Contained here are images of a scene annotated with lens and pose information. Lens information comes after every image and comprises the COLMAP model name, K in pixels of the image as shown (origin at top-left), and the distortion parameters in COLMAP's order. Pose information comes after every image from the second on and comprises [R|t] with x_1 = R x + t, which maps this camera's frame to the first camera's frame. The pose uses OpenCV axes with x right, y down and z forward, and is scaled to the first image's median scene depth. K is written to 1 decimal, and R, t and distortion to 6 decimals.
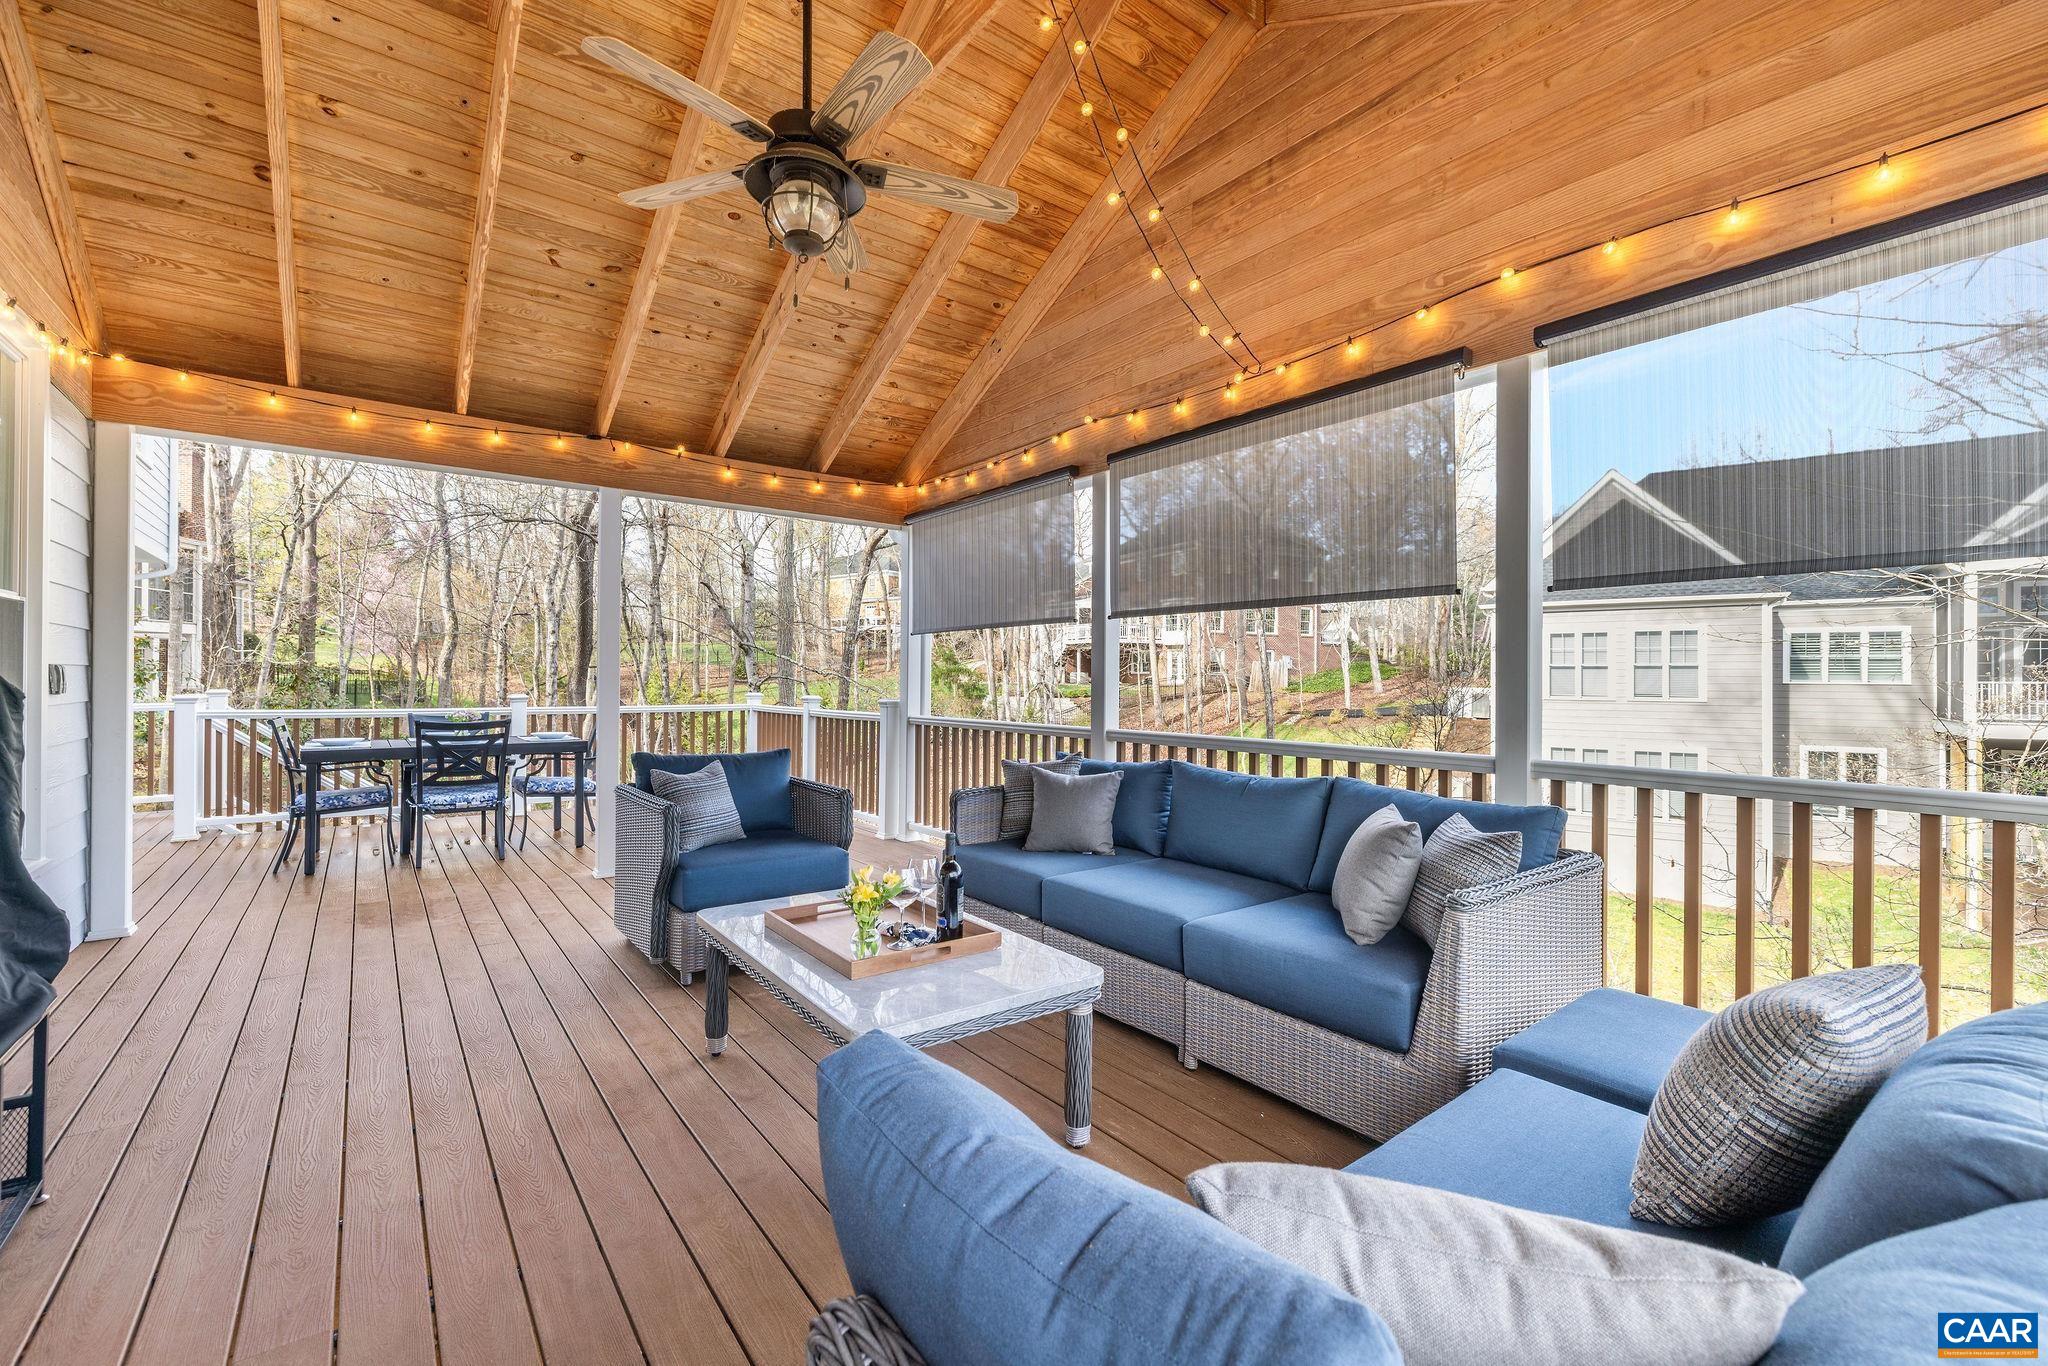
lens RADIAL K [[870.5, 0, 1007.0], [0, 870.5, 678.9], [0, 0, 1]] dist [0.000746, 0.000436]
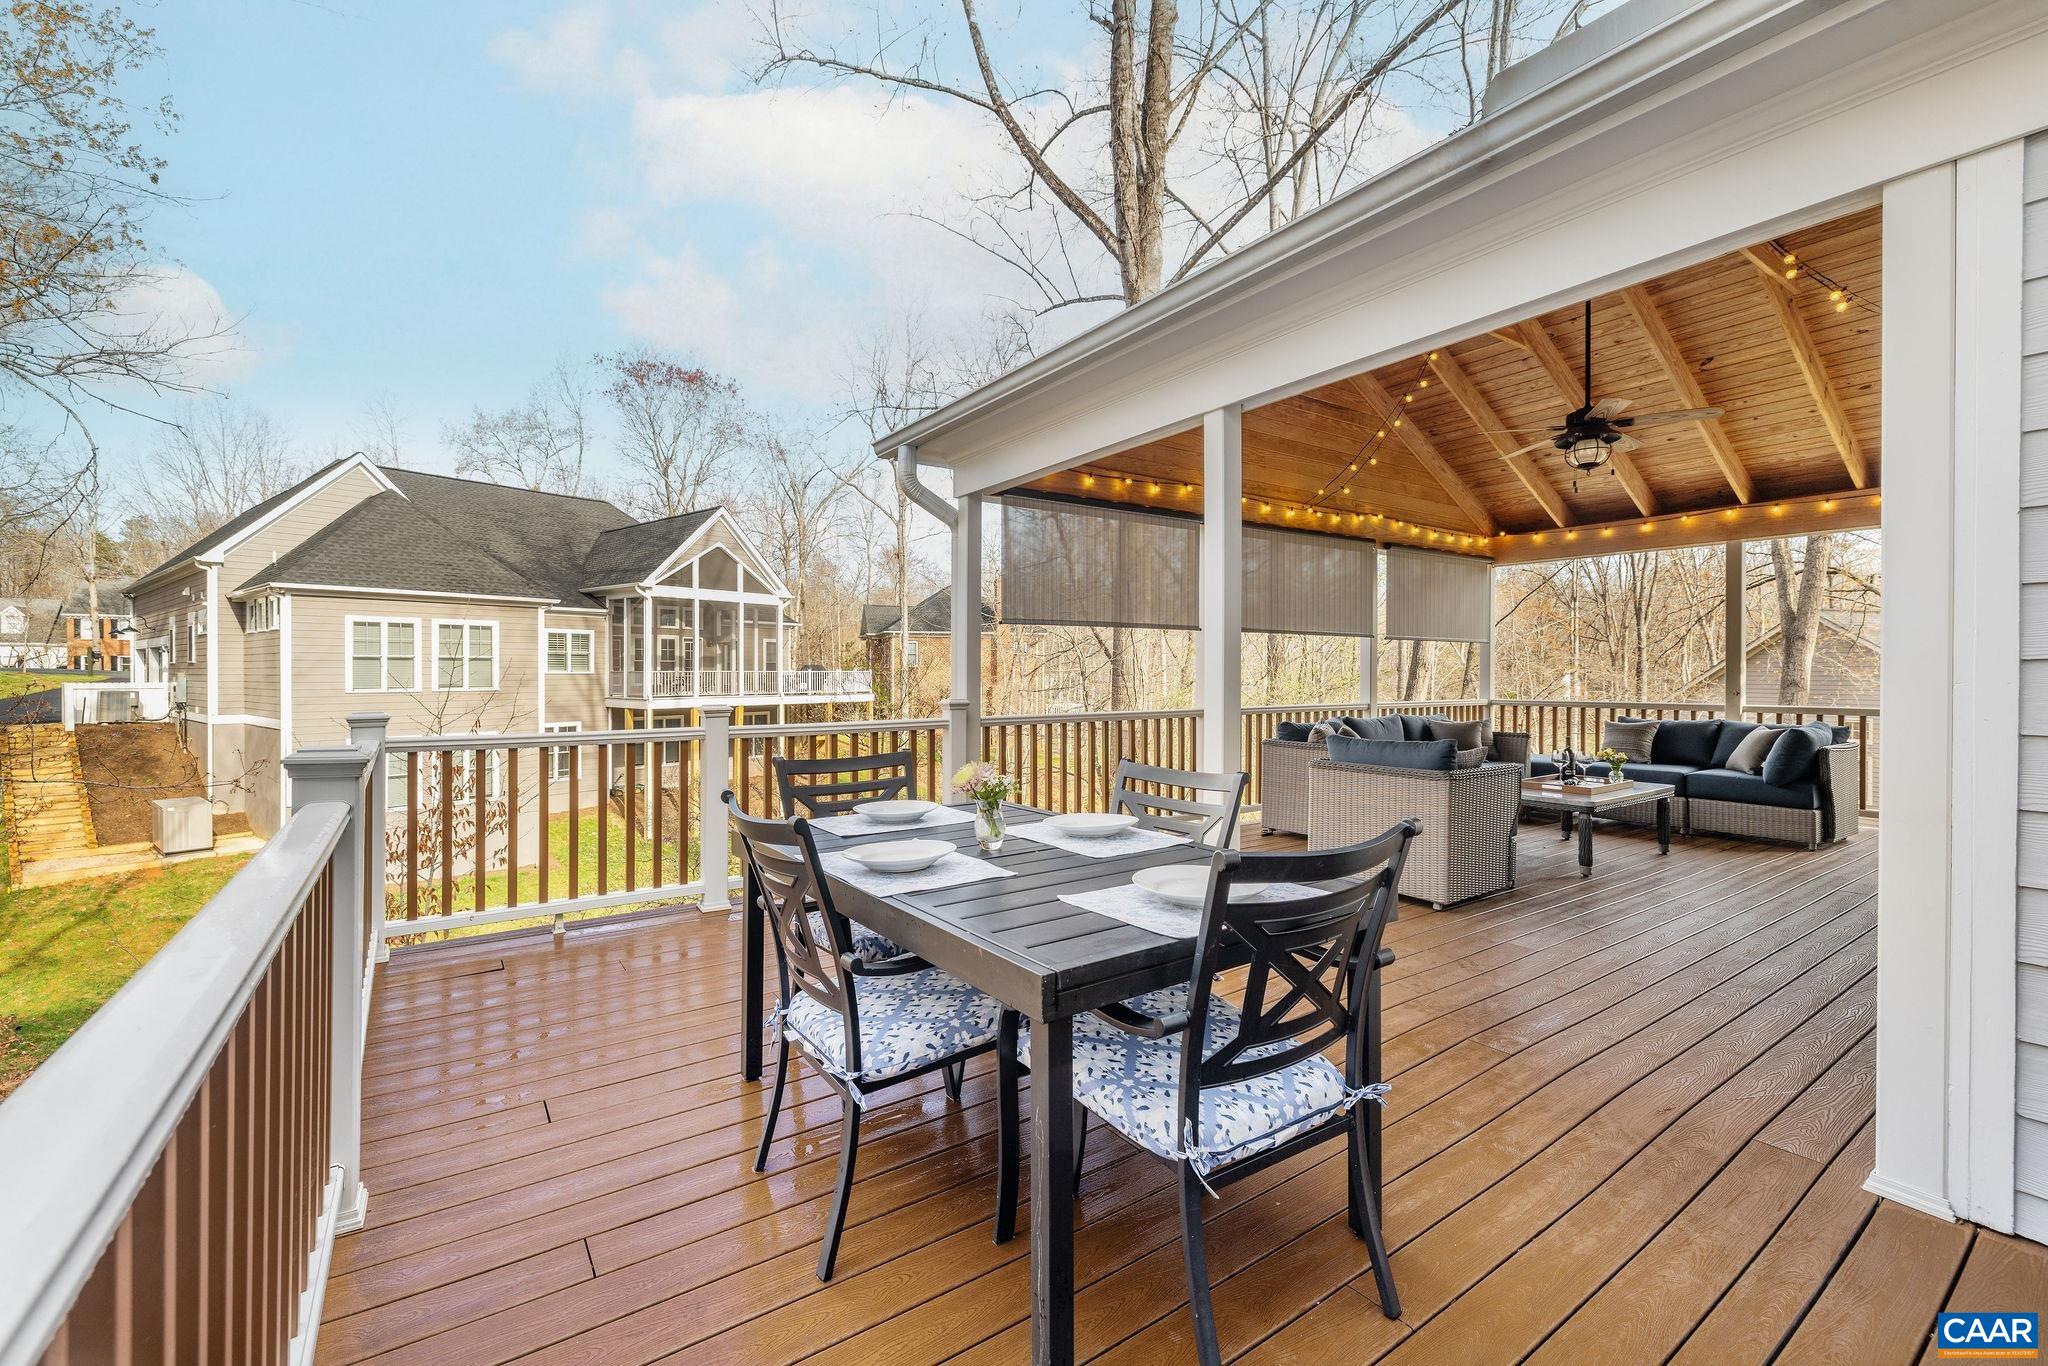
lens RADIAL K [[870.5, 0, 1017.6], [0, 870.5, 678.6], [0, 0, 1]] dist [0.000746, 0.000436]
pose [[0.031605, -0.012436, 0.999423, -0.261645], [0.000705, 0.999923, 0.012420, -0.001753], [-0.999500, 0.000312, 0.031611, 0.255405]]
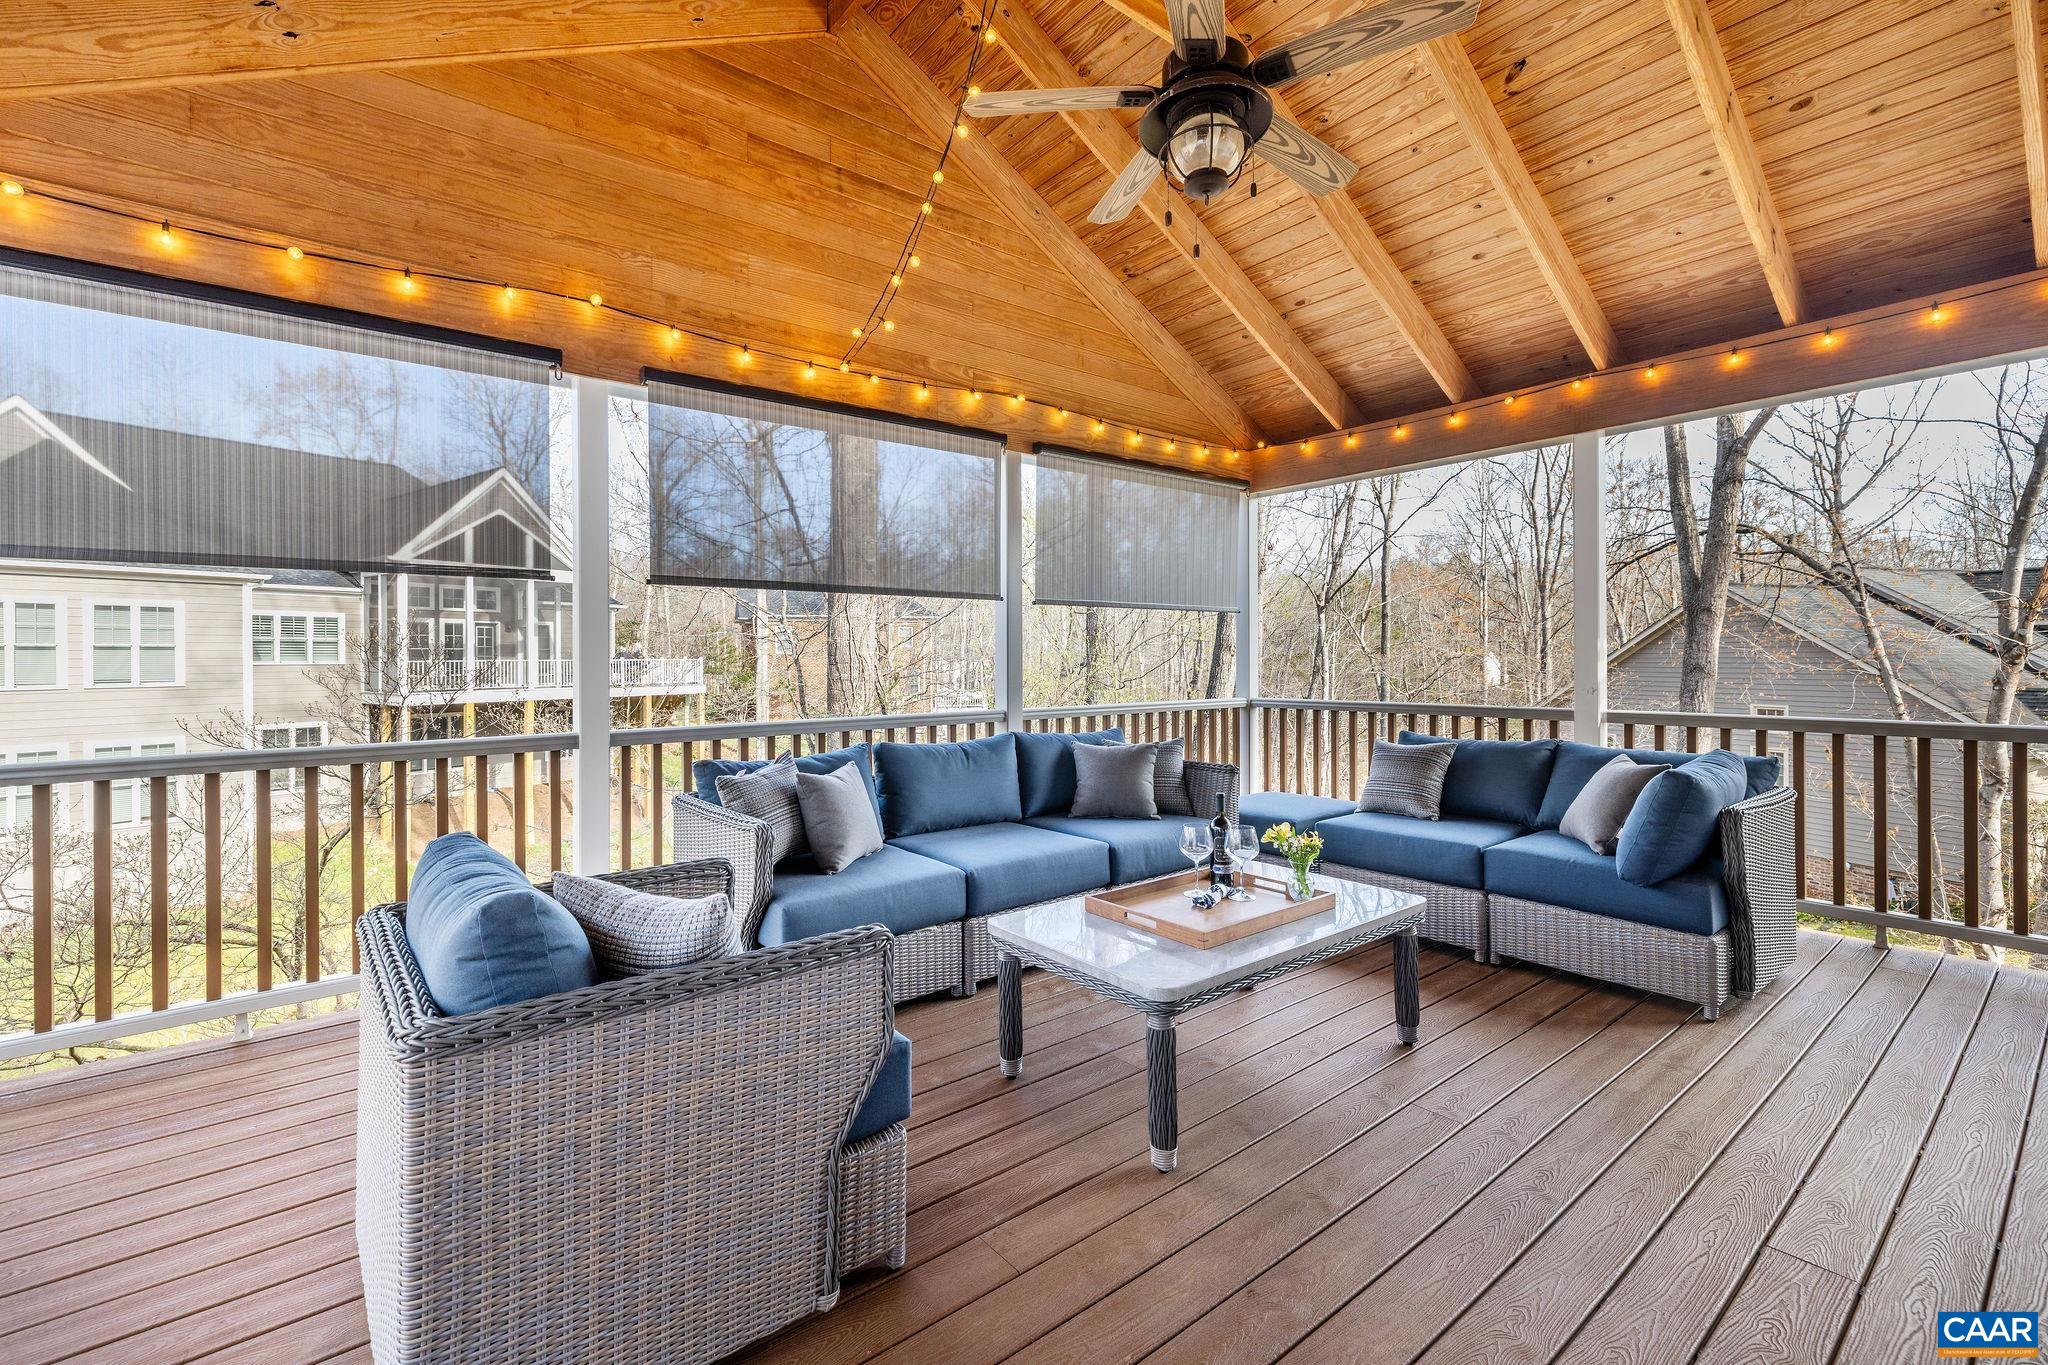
lens RADIAL K [[870.5, 0, 1011.7], [0, 870.5, 662.5], [0, 0, 1]] dist [0.000746, 0.000436]
pose [[-0.021185, -0.010069, 0.999725, -0.135388], [0.007262, 0.999921, 0.010225, -0.001255], [-0.999749, 0.007477, -0.021110, 0.144941]]
